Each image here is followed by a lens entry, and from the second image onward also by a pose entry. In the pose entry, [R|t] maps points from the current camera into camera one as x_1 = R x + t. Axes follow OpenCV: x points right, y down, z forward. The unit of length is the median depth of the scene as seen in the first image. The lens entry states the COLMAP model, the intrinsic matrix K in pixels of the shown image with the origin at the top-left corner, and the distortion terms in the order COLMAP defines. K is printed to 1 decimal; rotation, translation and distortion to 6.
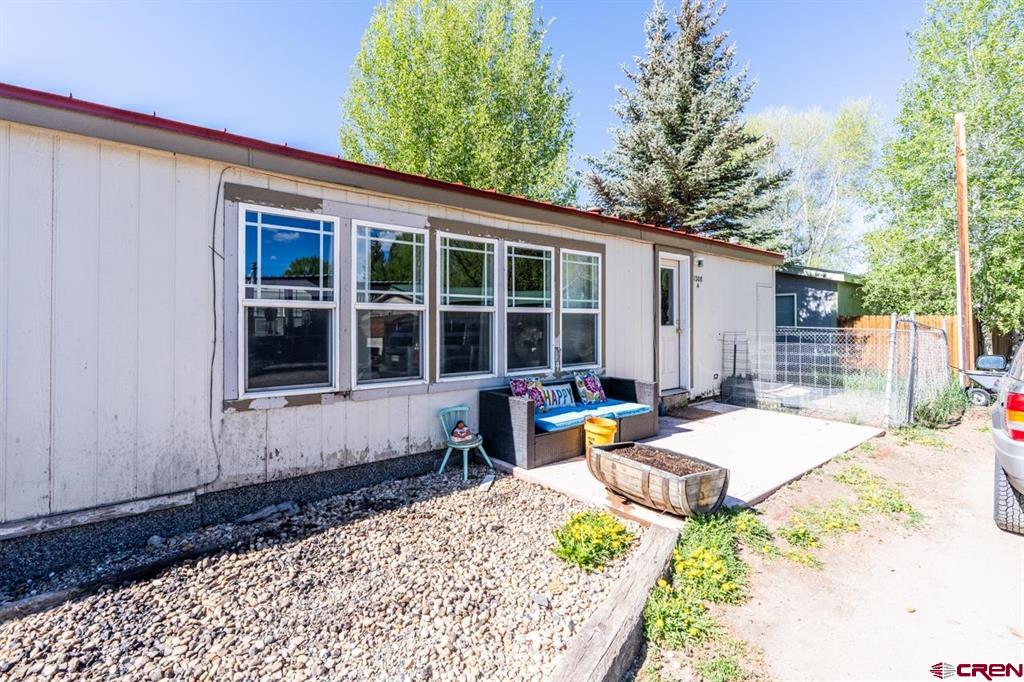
lens RADIAL K [[485.7, 0, 512.9], [0, 485.7, 322.1], [0, 0, 1]] dist [-0.000883, 0.000079]
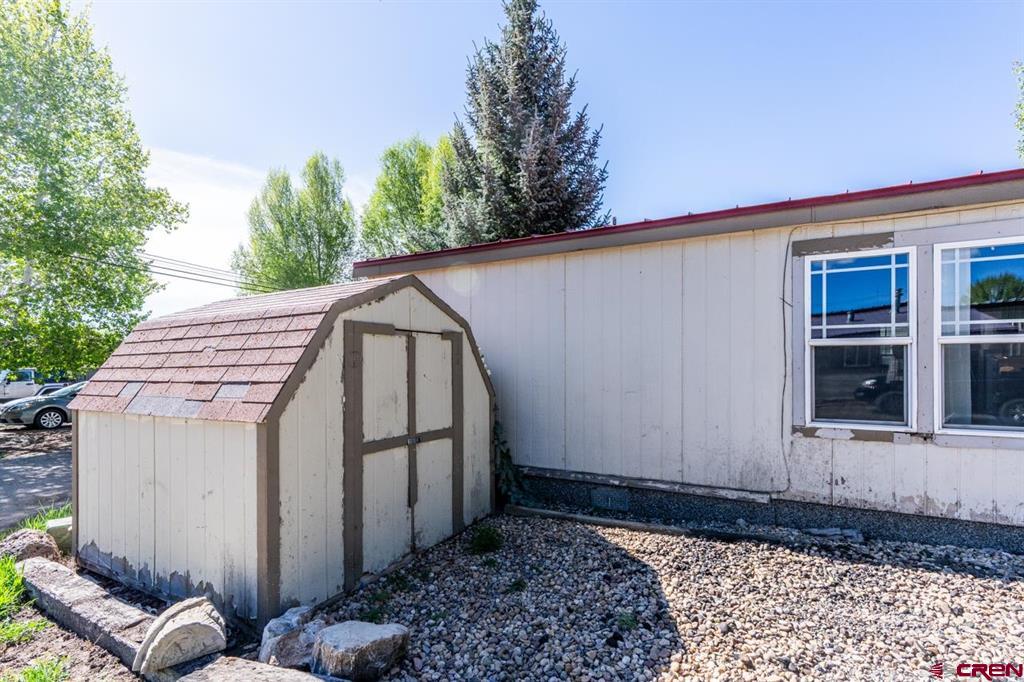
lens RADIAL K [[473.5, 0, 511.9], [0, 473.5, 368.0], [0, 0, 1]] dist [-0.000889, -0.000099]
pose [[0.366198, 0.001469, -0.930536, 0.251231], [0.008396, 0.999953, 0.004882, 0.009447], [0.930499, -0.009601, 0.366169, -0.070481]]
